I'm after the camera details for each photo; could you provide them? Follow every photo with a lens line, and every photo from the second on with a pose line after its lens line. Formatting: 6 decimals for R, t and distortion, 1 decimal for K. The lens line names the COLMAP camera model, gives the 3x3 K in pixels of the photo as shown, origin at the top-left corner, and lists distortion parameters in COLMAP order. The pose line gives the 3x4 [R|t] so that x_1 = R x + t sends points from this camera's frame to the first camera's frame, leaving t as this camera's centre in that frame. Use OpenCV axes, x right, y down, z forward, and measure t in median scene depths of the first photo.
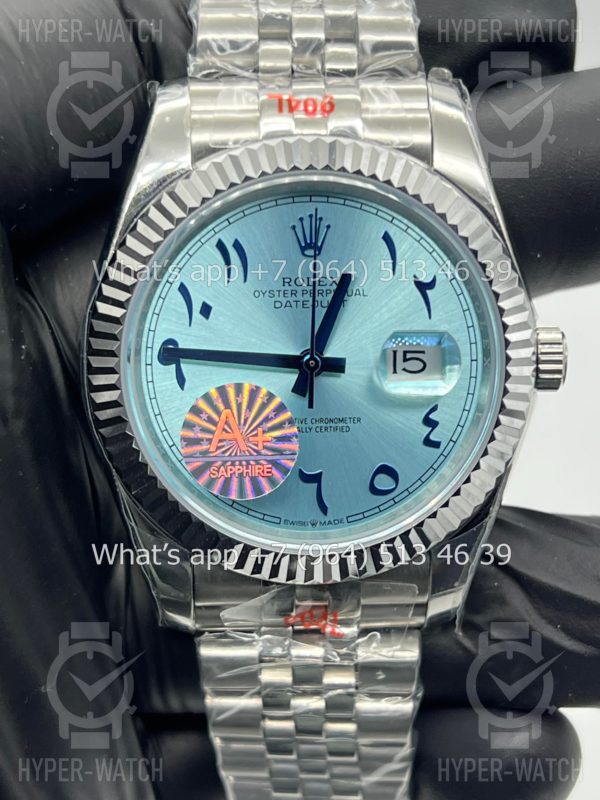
lens RADIAL K [[1827.1, 0, 300.3], [0, 1827.1, 400.0], [0, 0, 1]] dist [0.234334, 0.000000]
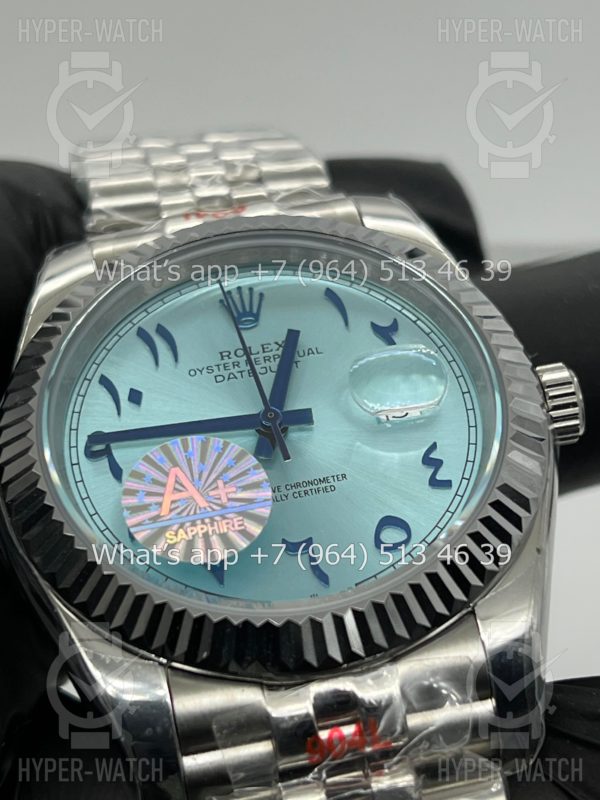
lens RADIAL K [[1827.1, 0, 294.8], [0, 1827.1, 396.5], [0, 0, 1]] dist [0.234334, 0.000000]
pose [[0.978490, -0.198955, 0.054543, -0.025800], [0.189524, 0.762527, -0.618573, 0.477297], [0.081478, 0.615605, 0.783832, 0.351430]]
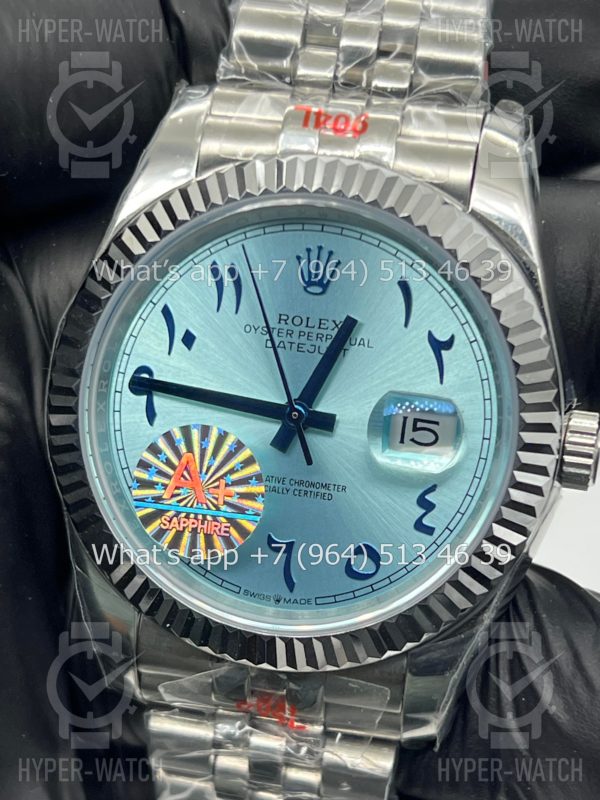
lens RADIAL K [[1827.1, 0, 301.7], [0, 1827.1, 429.9], [0, 0, 1]] dist [0.234334, 0.000000]
pose [[0.970955, 0.139050, -0.194709, 0.177749], [-0.145241, 0.989236, -0.017814, 0.001810], [0.190136, 0.045576, 0.980699, 0.148562]]
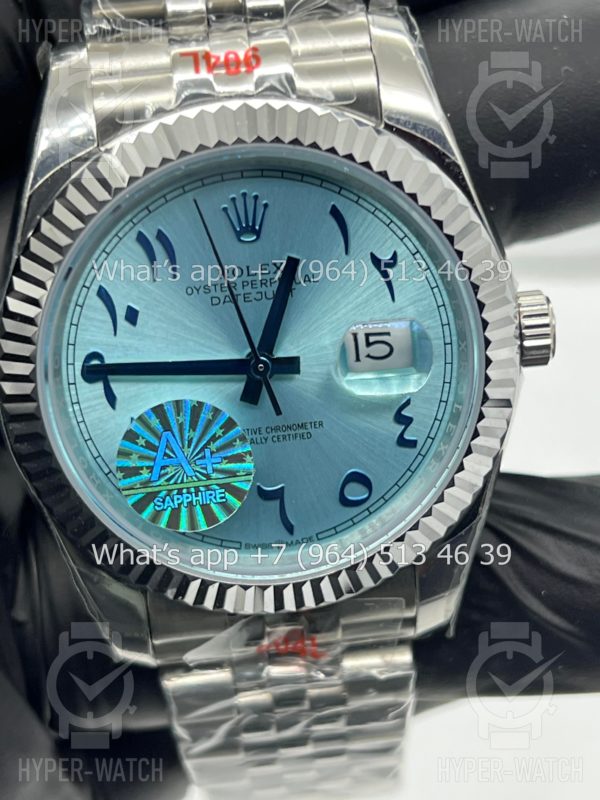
lens RADIAL K [[1827.1, 0, 295.2], [0, 1827.1, 402.8], [0, 0, 1]] dist [0.234334, 0.000000]
pose [[0.996273, -0.086258, -0.000656, 0.021457], [0.085689, 0.988772, 0.122420, -0.106525], [-0.009911, -0.122020, 0.992478, 0.142383]]
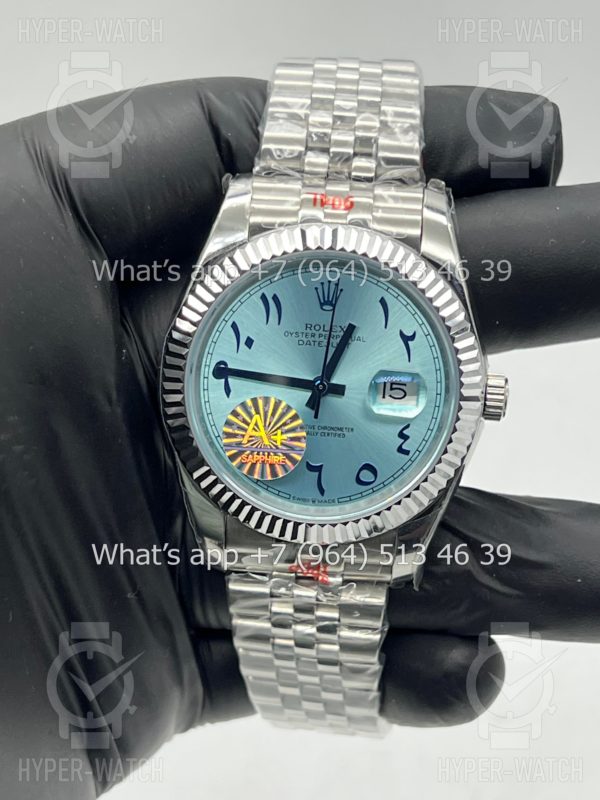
lens RADIAL K [[1827.1, 0, 304.6], [0, 1827.1, 397.8], [0, 0, 1]] dist [0.234334, 0.000000]
pose [[0.993290, 0.086975, -0.076225, 0.100409], [-0.085370, 0.996059, 0.024067, -0.043930], [0.078018, -0.017398, 0.996800, -0.391100]]
